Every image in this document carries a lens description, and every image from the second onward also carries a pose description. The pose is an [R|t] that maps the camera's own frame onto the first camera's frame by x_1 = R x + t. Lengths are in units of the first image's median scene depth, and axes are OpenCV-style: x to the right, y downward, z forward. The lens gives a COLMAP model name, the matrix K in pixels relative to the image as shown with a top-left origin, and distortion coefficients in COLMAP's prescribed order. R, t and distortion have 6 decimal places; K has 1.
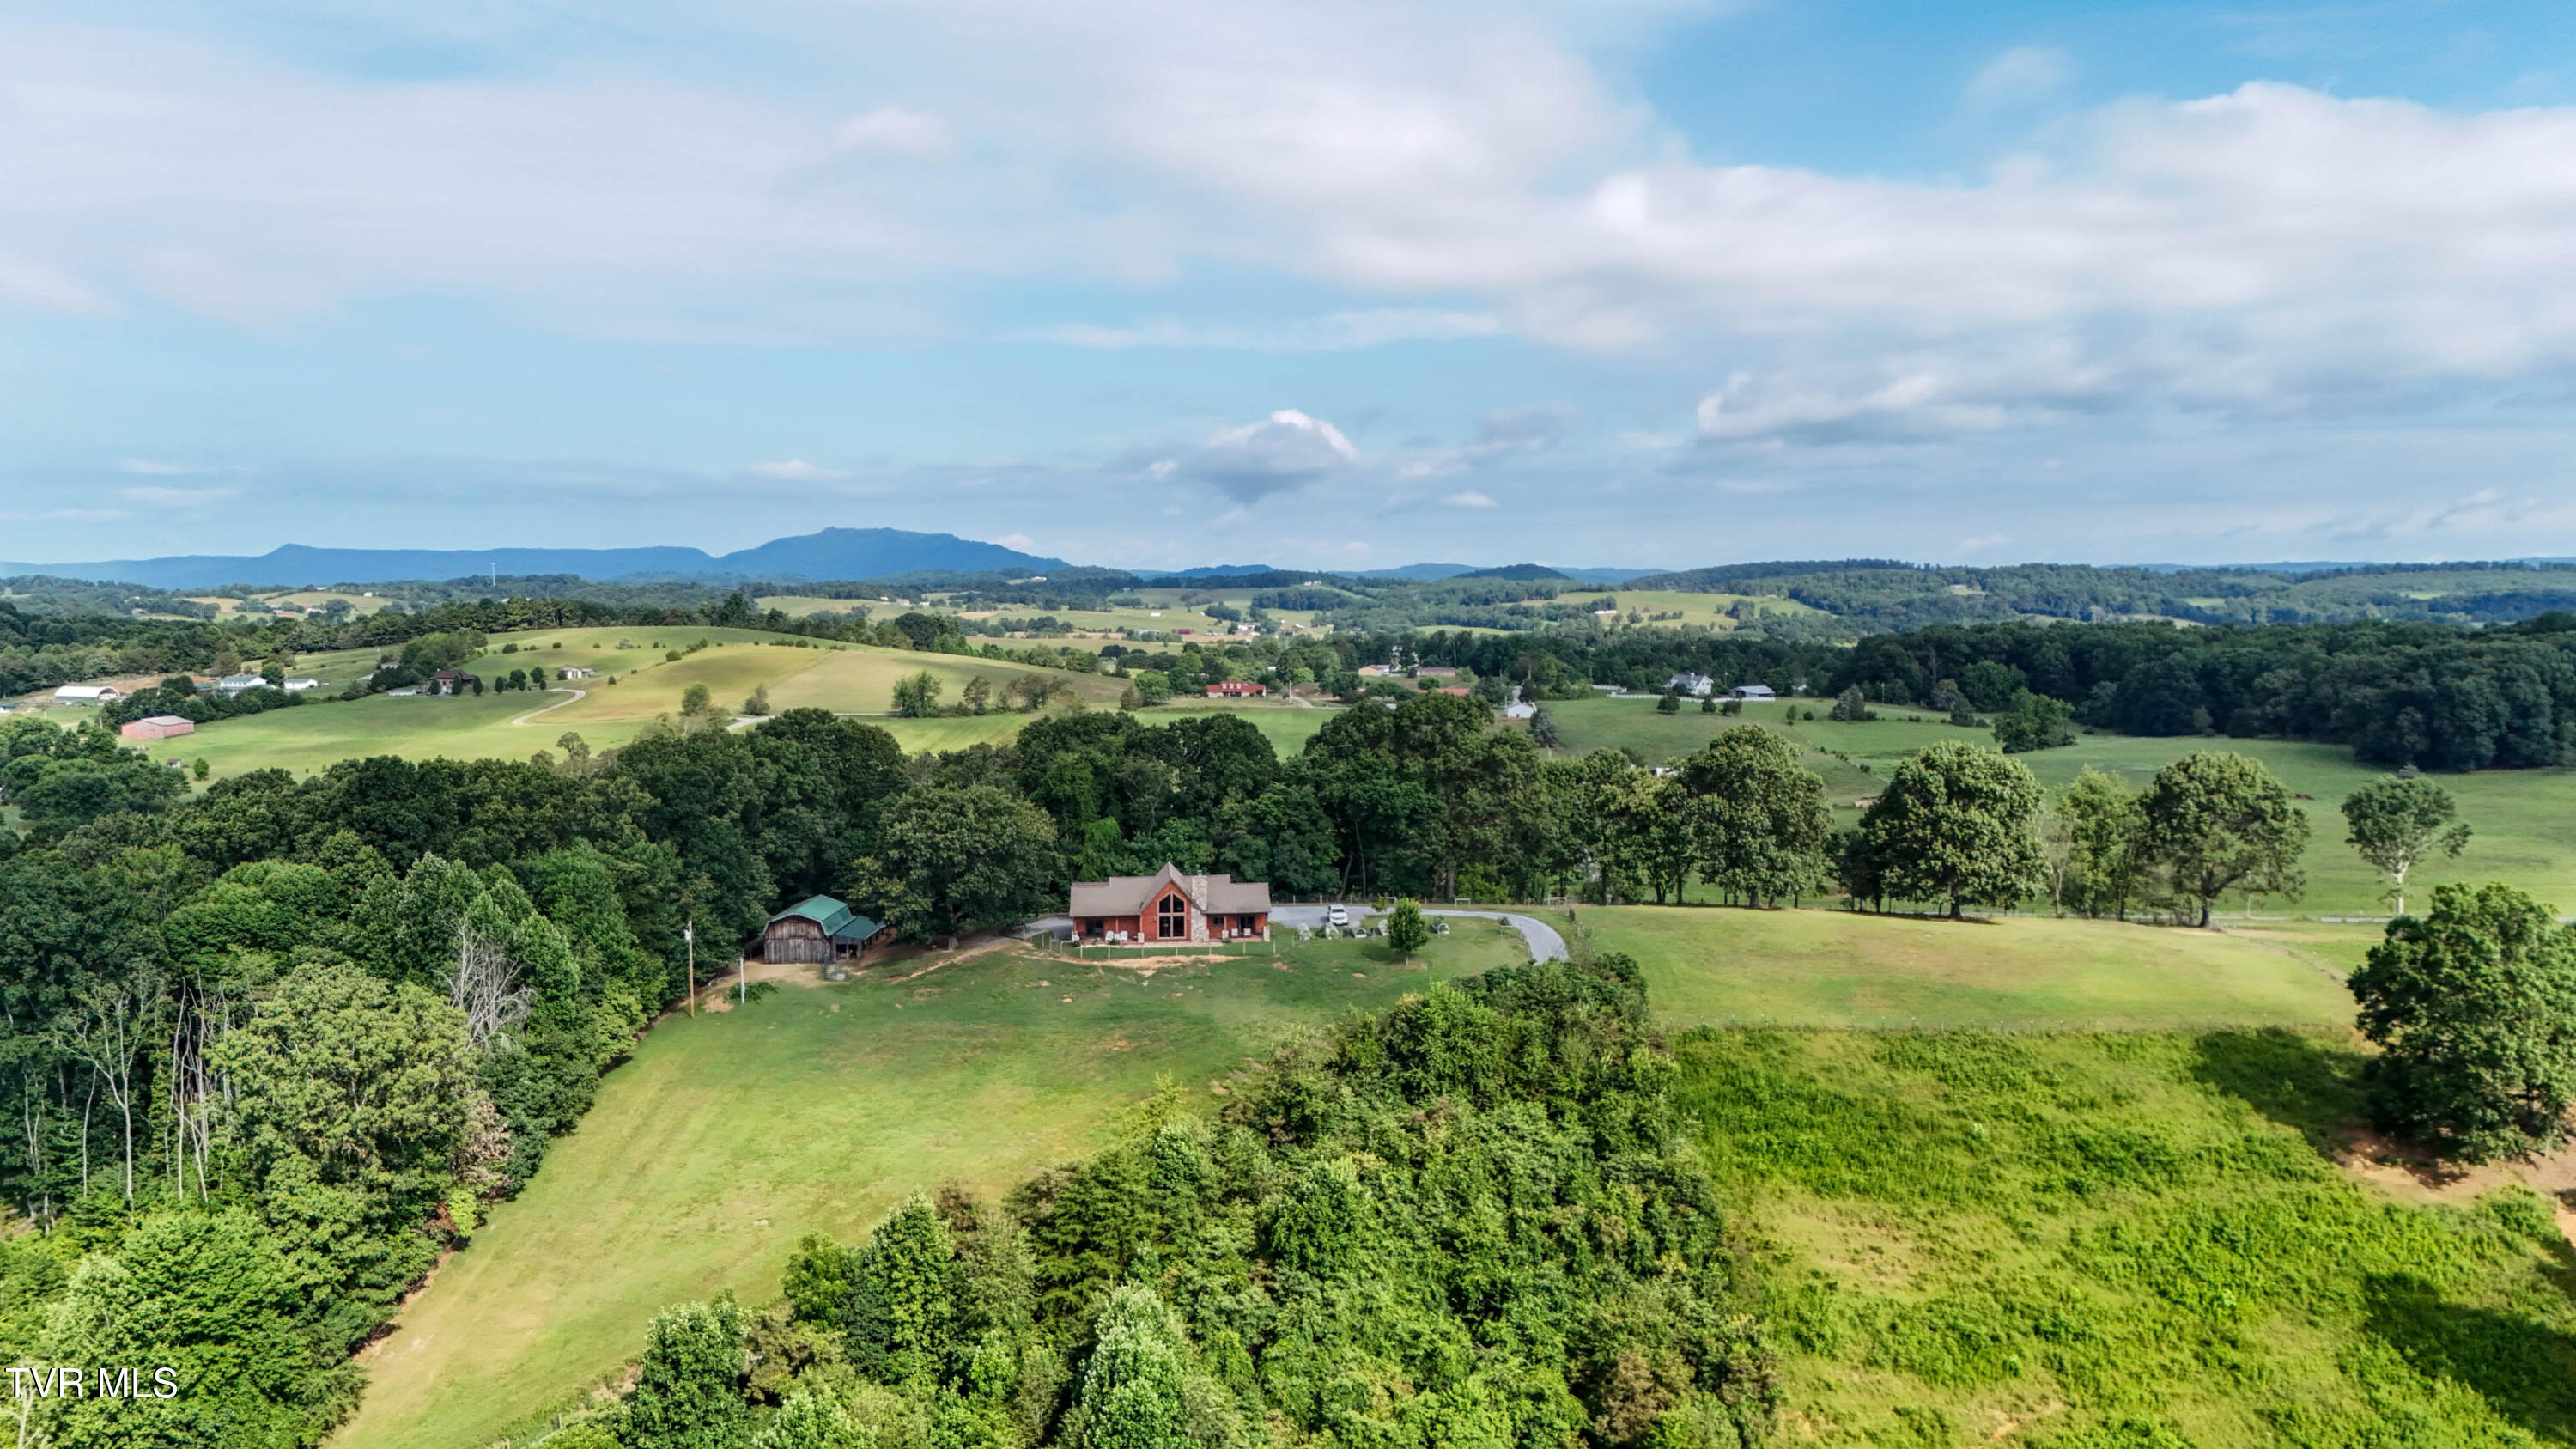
lens RADIAL K [[1883.3, 0, 1296.0], [0, 1883.3, 698.9], [0, 0, 1]] dist [0.085060, -0.084737]
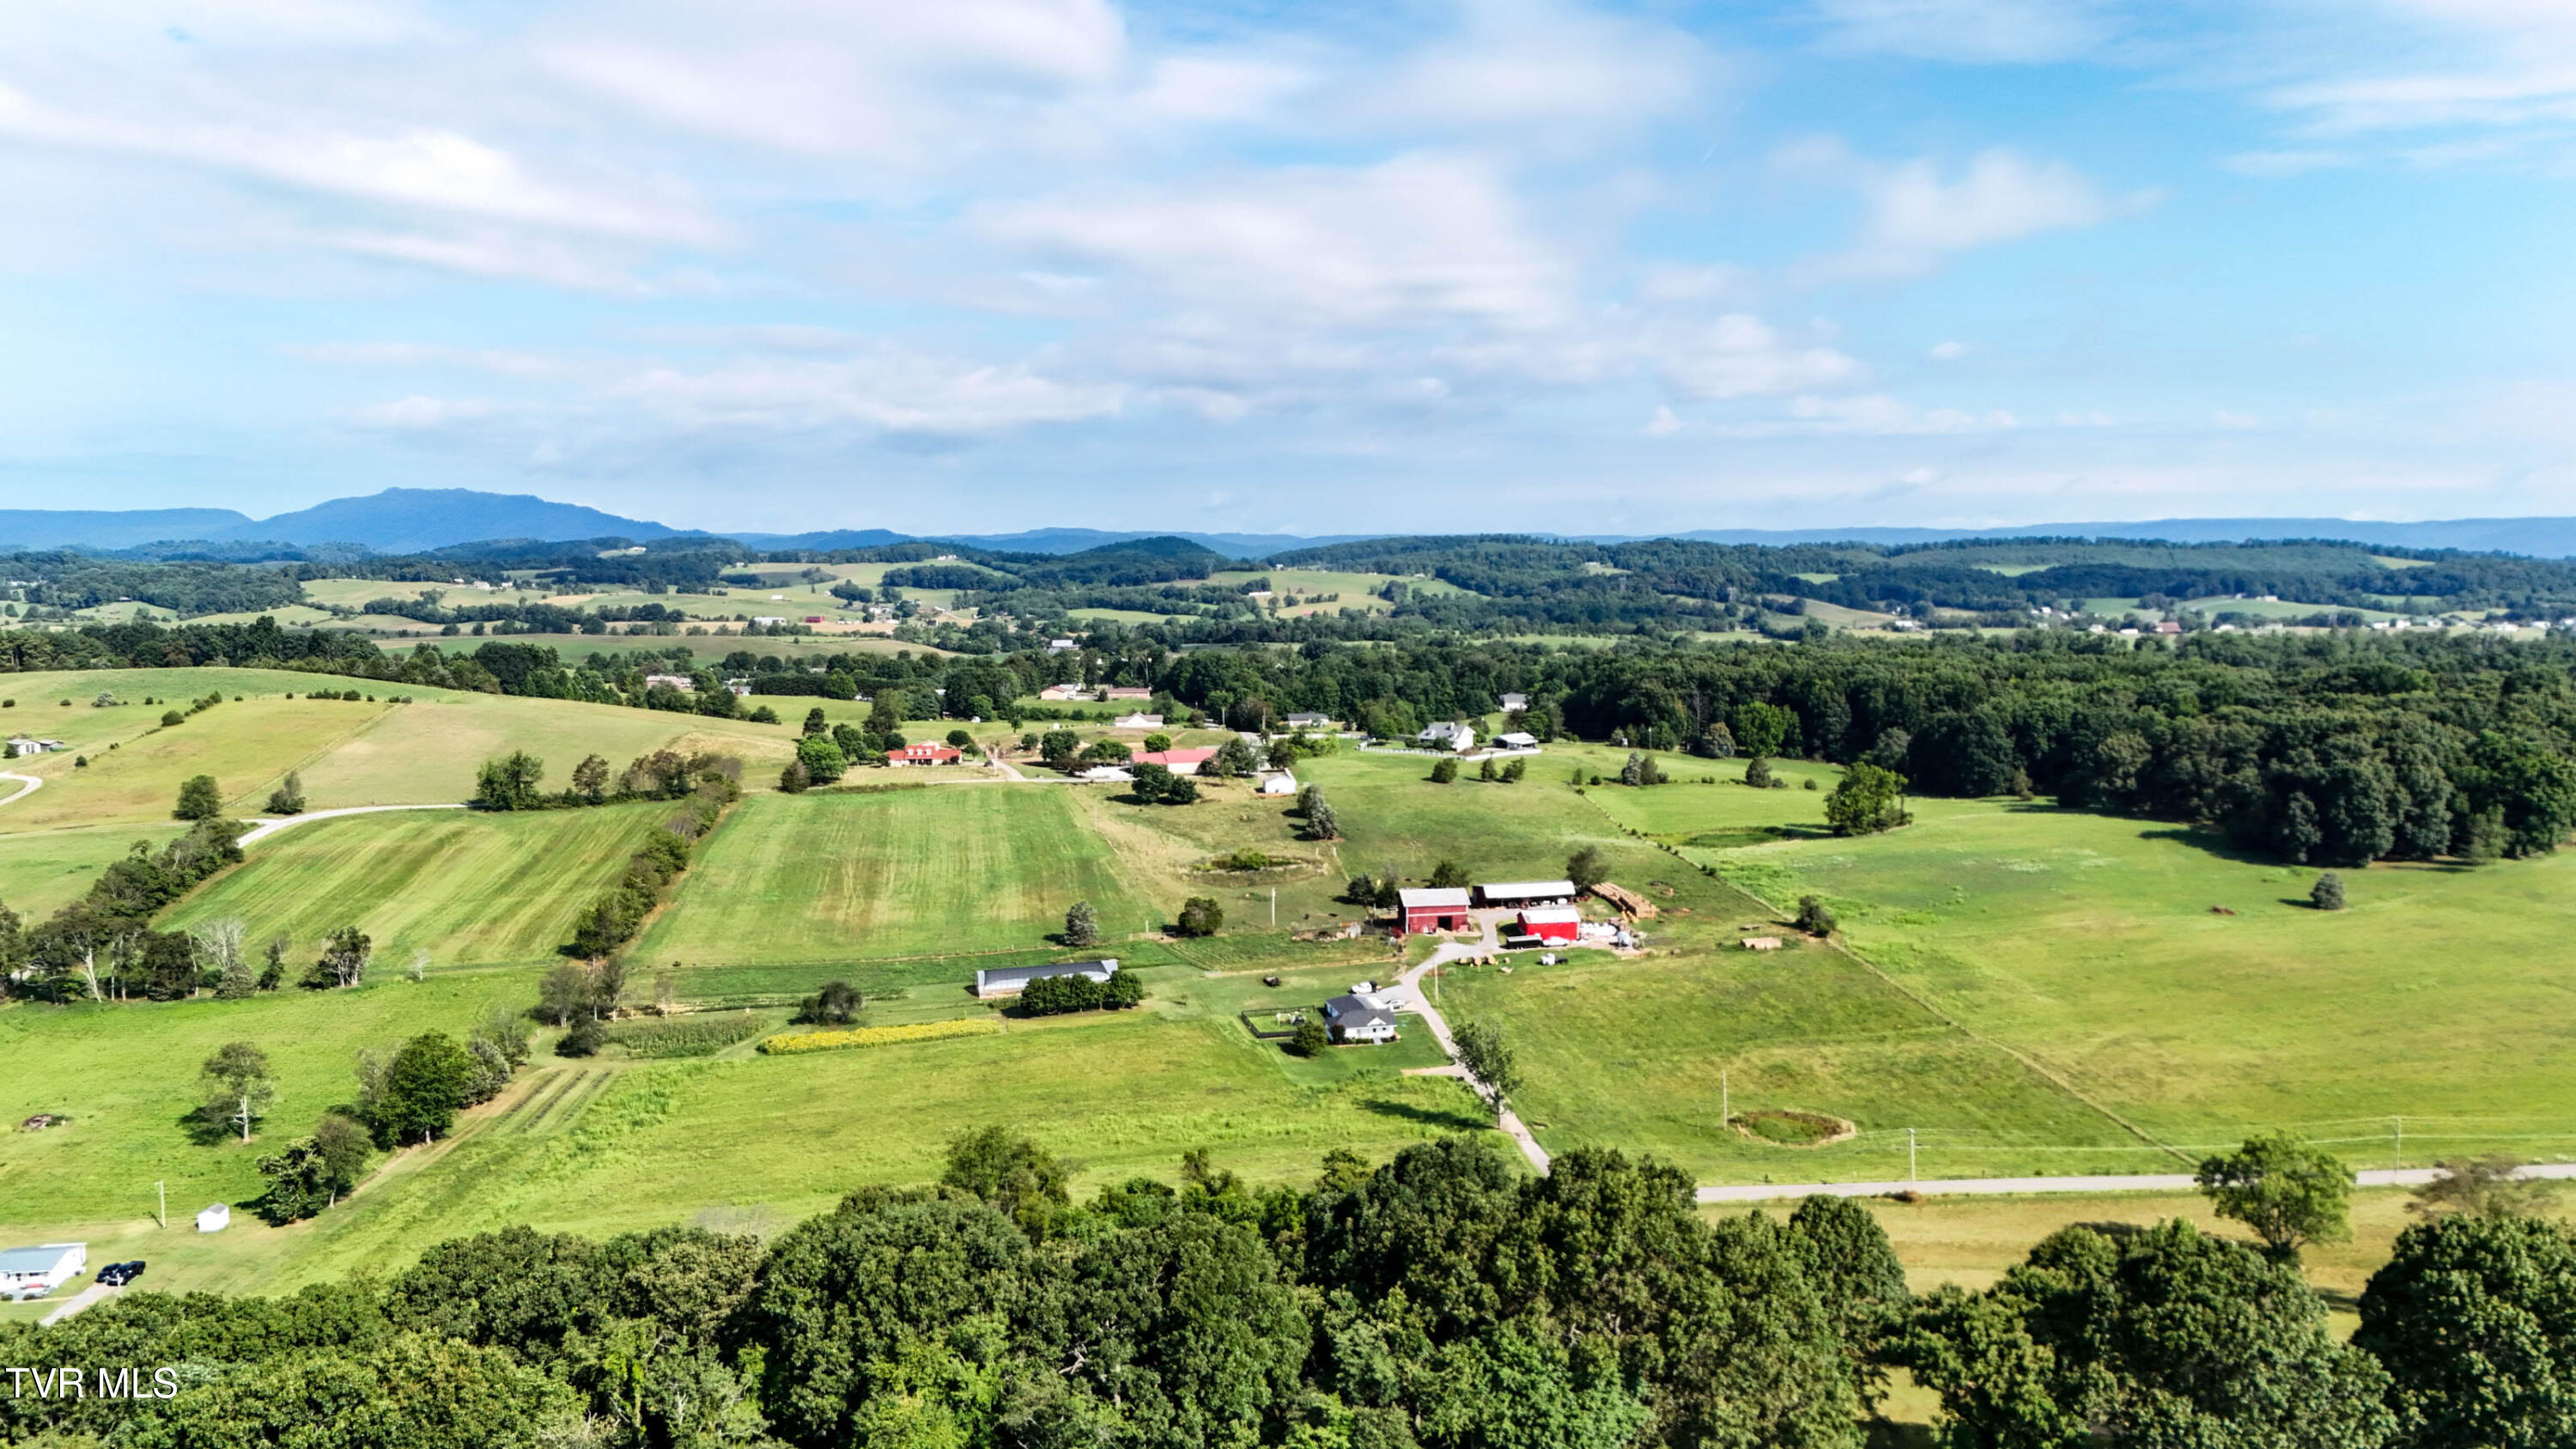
lens RADIAL K [[1883.3, 0, 1293.8], [0, 1883.3, 708.7], [0, 0, 1]] dist [0.085060, -0.084737]
pose [[0.980571, -0.018818, 0.195261, -0.038199], [0.013833, 0.999543, 0.026863, -0.050621], [-0.195677, -0.023640, 0.980383, 0.173752]]
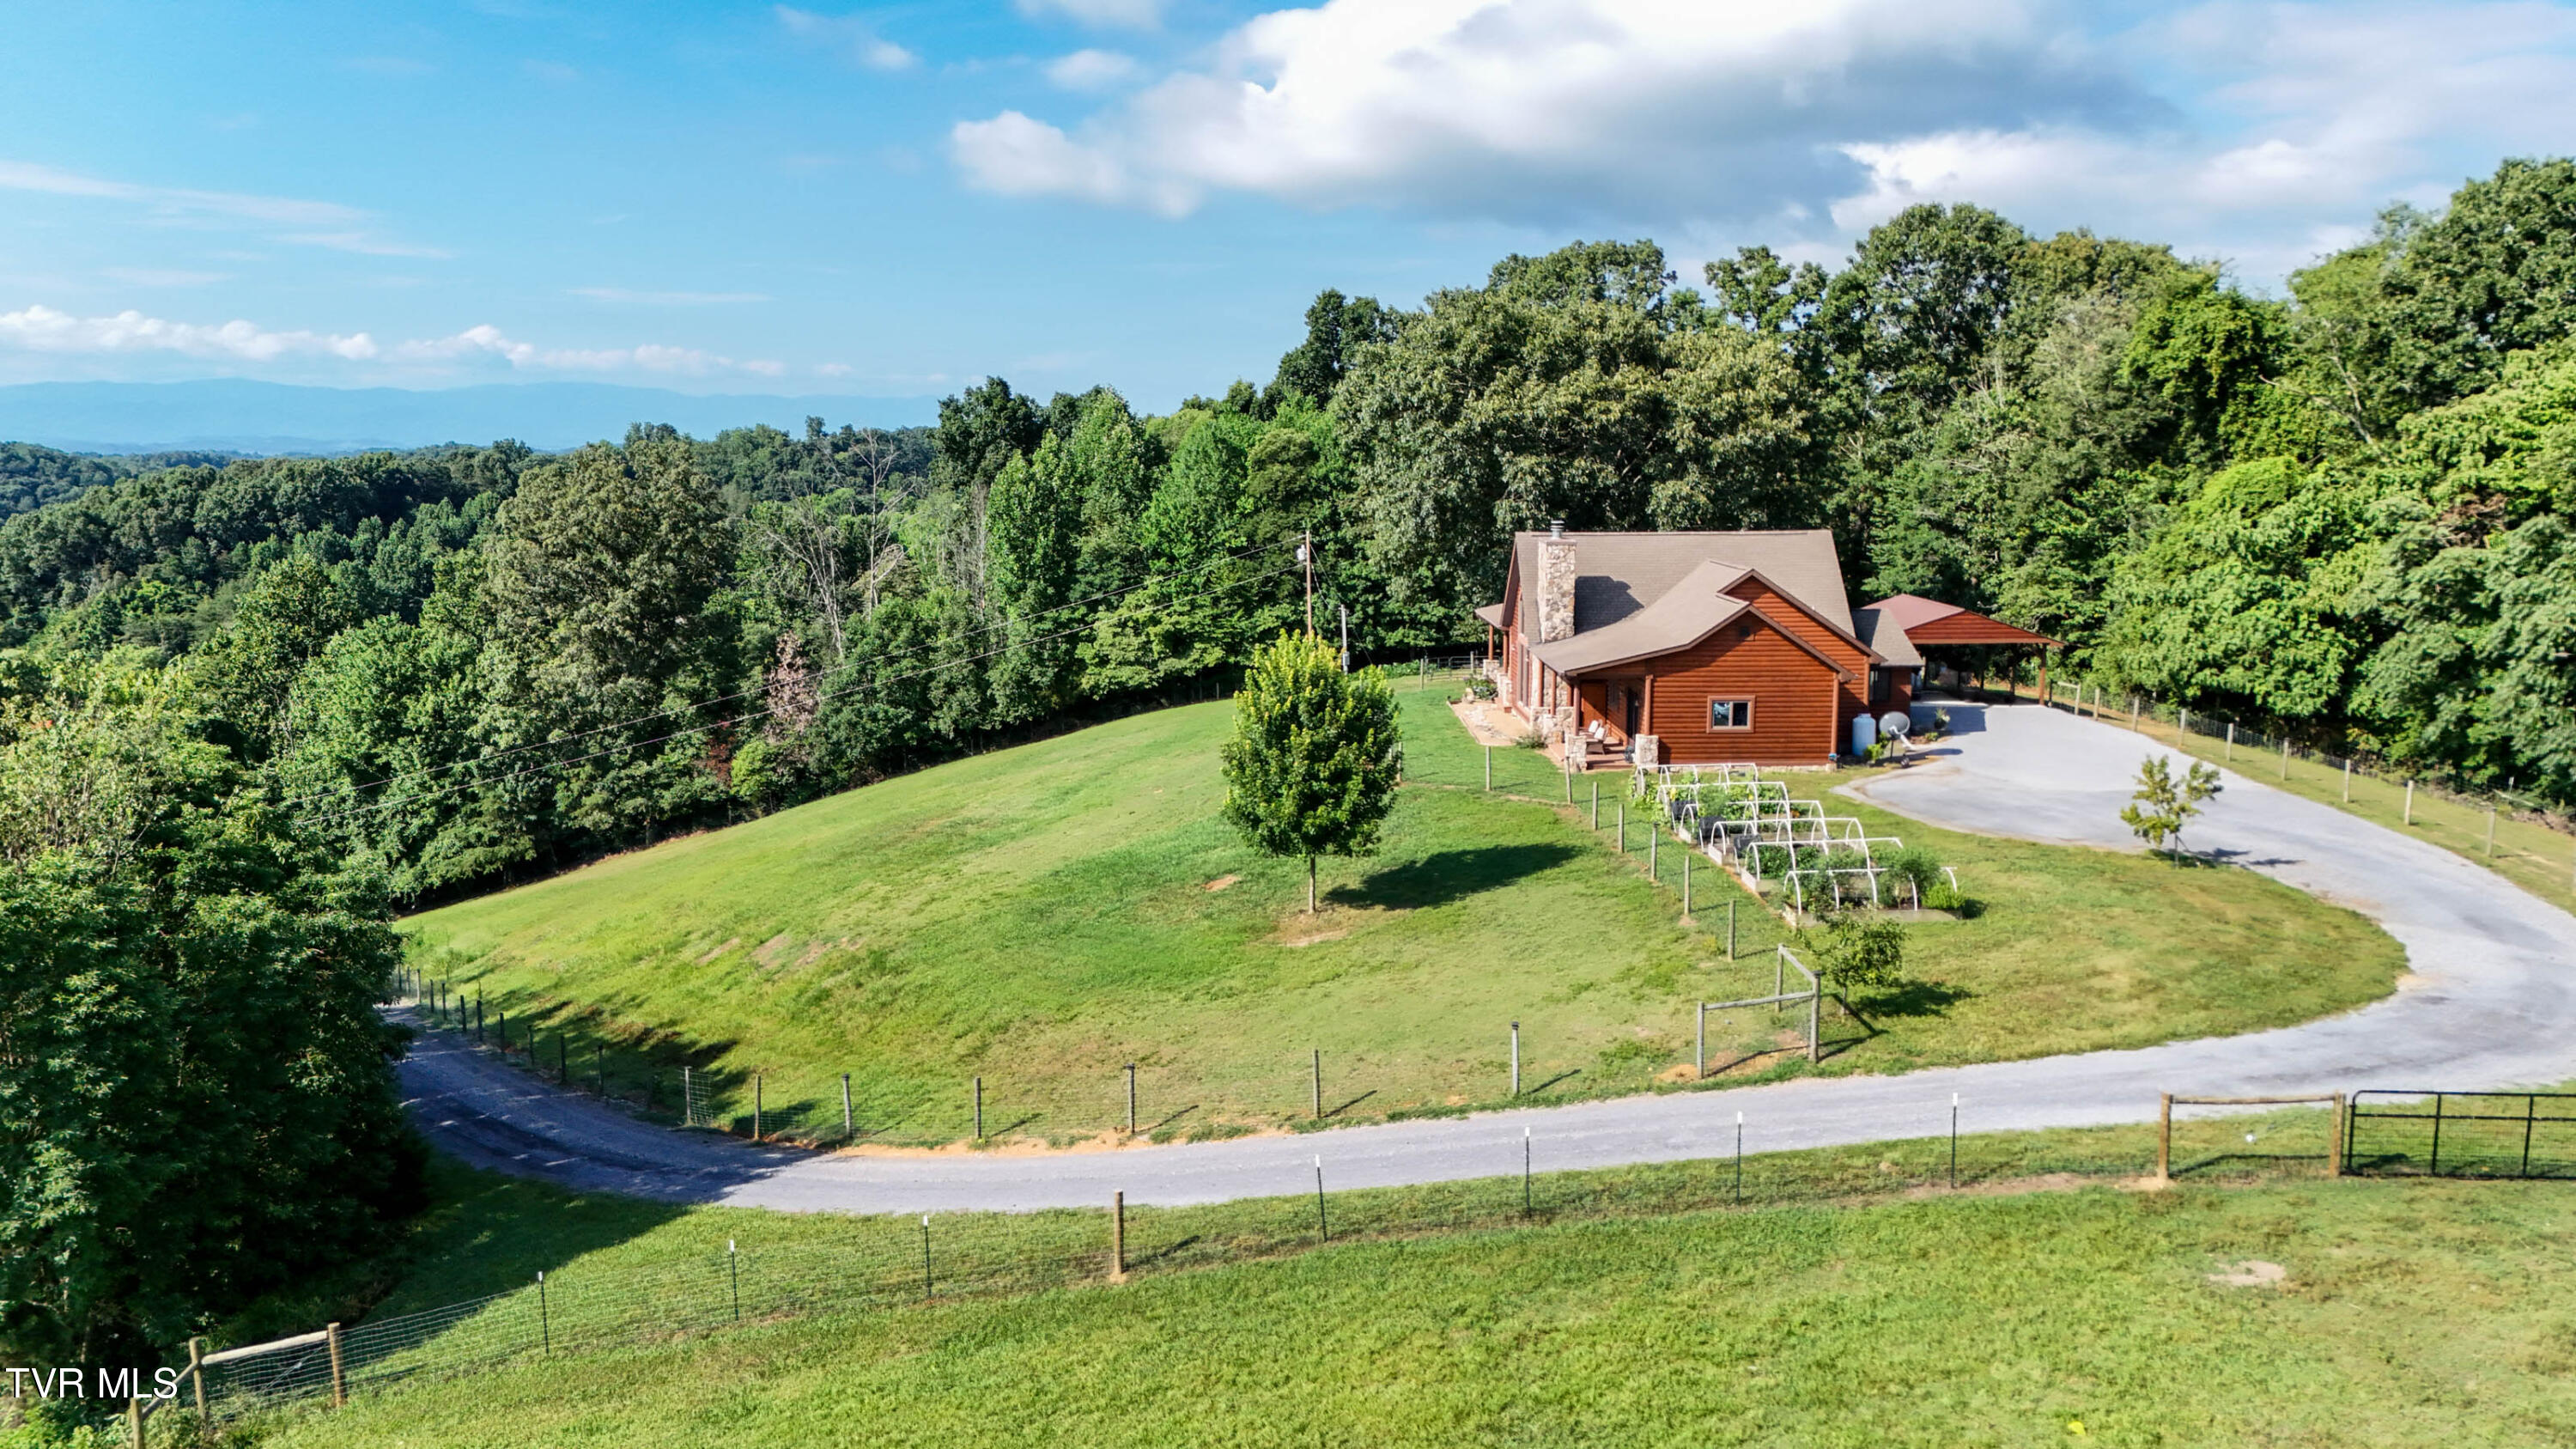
lens RADIAL K [[1883.3, 0, 1292.2], [0, 1883.3, 787.5], [0, 0, 1]] dist [0.085060, -0.084737]
pose [[-0.067814, 0.184617, -0.980468, 0.081178], [-0.066652, 0.979697, 0.189082, 0.022865], [0.995469, 0.078173, -0.054132, 0.284364]]
